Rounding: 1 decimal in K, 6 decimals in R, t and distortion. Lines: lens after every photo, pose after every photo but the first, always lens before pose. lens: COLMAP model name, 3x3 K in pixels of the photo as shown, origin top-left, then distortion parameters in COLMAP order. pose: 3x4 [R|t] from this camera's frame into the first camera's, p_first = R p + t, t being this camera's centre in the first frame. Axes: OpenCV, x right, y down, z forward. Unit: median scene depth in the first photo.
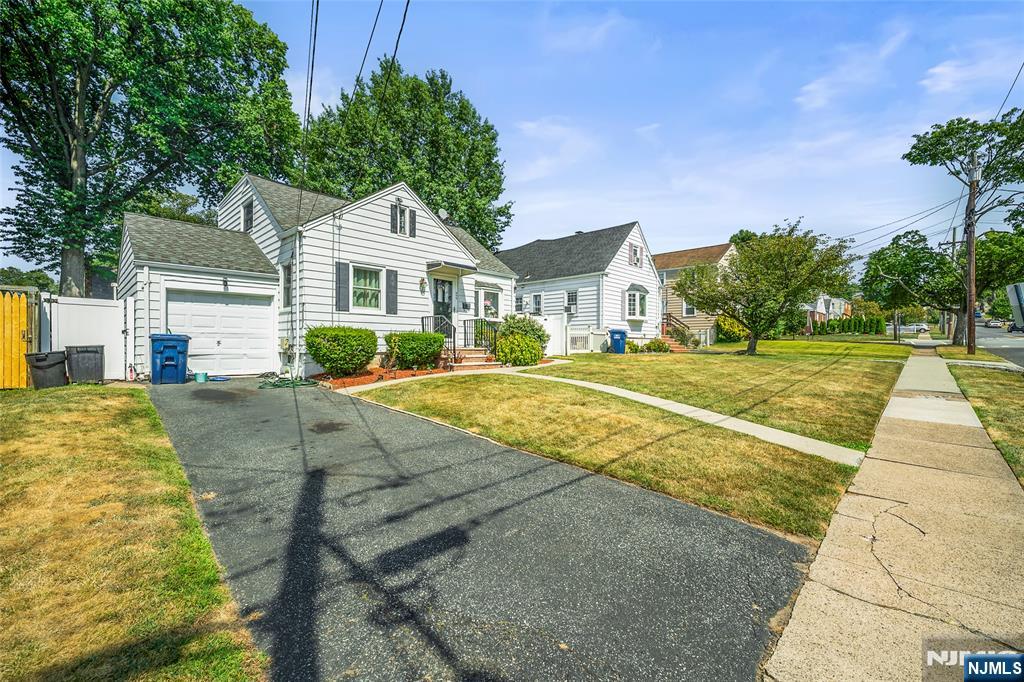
lens RADIAL K [[421.7, 0, 511.8], [0, 421.7, 348.3], [0, 0, 1]] dist [0.000238, -0.000457]
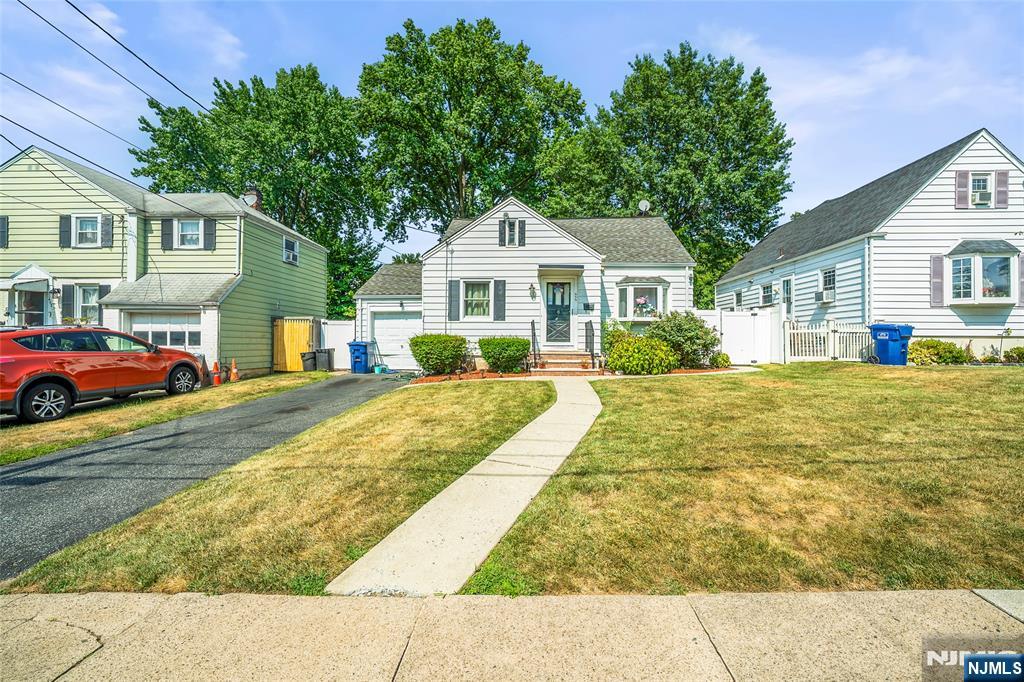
lens RADIAL K [[421.7, 0, 515.8], [0, 421.7, 334.7], [0, 0, 1]] dist [0.000238, -0.000457]
pose [[0.659774, -0.018604, -0.751233, 0.524530], [-0.006594, 0.999512, -0.030543, -0.010824], [0.751435, 0.025105, 0.659330, 0.294884]]
